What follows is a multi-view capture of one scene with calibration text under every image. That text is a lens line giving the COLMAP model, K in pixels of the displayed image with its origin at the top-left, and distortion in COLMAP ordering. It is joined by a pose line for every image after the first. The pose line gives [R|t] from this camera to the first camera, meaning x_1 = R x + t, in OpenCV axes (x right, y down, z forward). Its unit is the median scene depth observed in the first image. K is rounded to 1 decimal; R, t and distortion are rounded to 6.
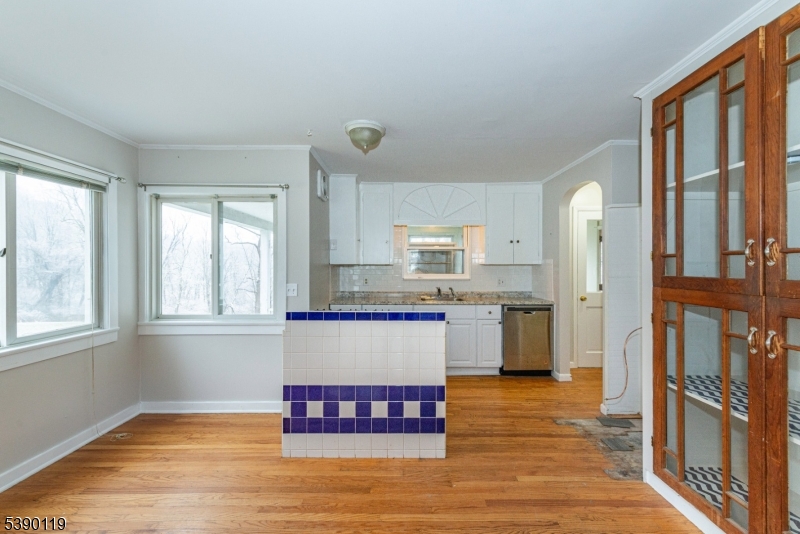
lens RADIAL K [[318.7, 0, 401.5], [0, 318.7, 267.1], [0, 0, 1]] dist [0.011142, -0.001086]
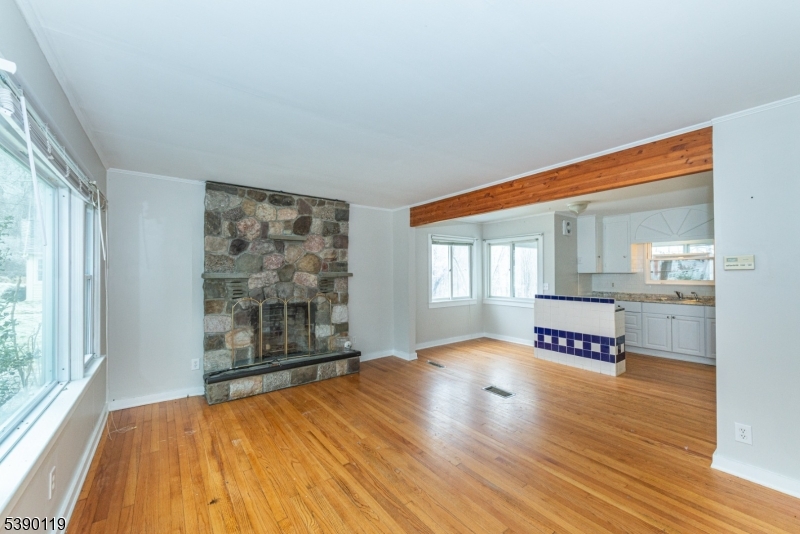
lens RADIAL K [[318.7, 0, 403.0], [0, 318.7, 271.2], [0, 0, 1]] dist [0.011142, -0.001086]
pose [[0.605875, -0.007943, -0.795520, 0.786795], [0.002034, 0.999962, -0.008434, -0.008699], [0.795557, 0.003492, 0.605868, -1.014087]]
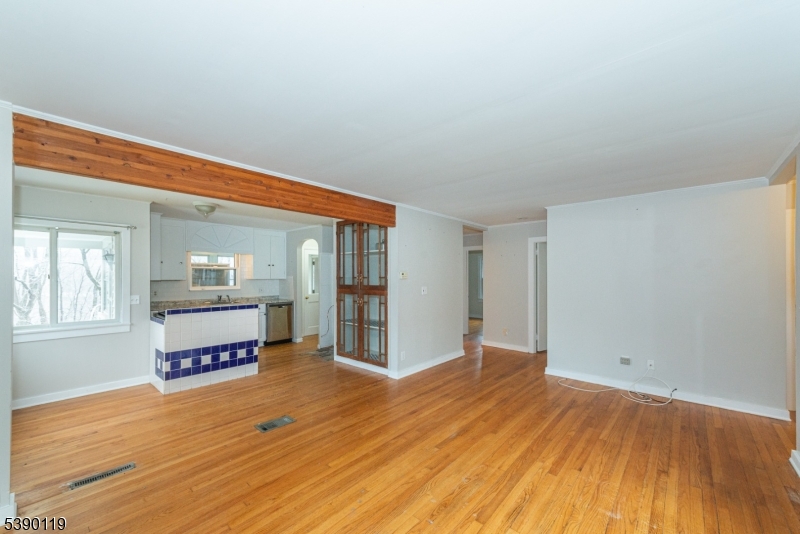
lens RADIAL K [[318.7, 0, 390.4], [0, 318.7, 274.7], [0, 0, 1]] dist [0.011142, -0.001086]
pose [[0.675494, 0.001265, 0.737364, -0.728832], [0.004711, 0.999971, -0.006031, -0.030452], [-0.737350, 0.007547, 0.675468, -0.937487]]
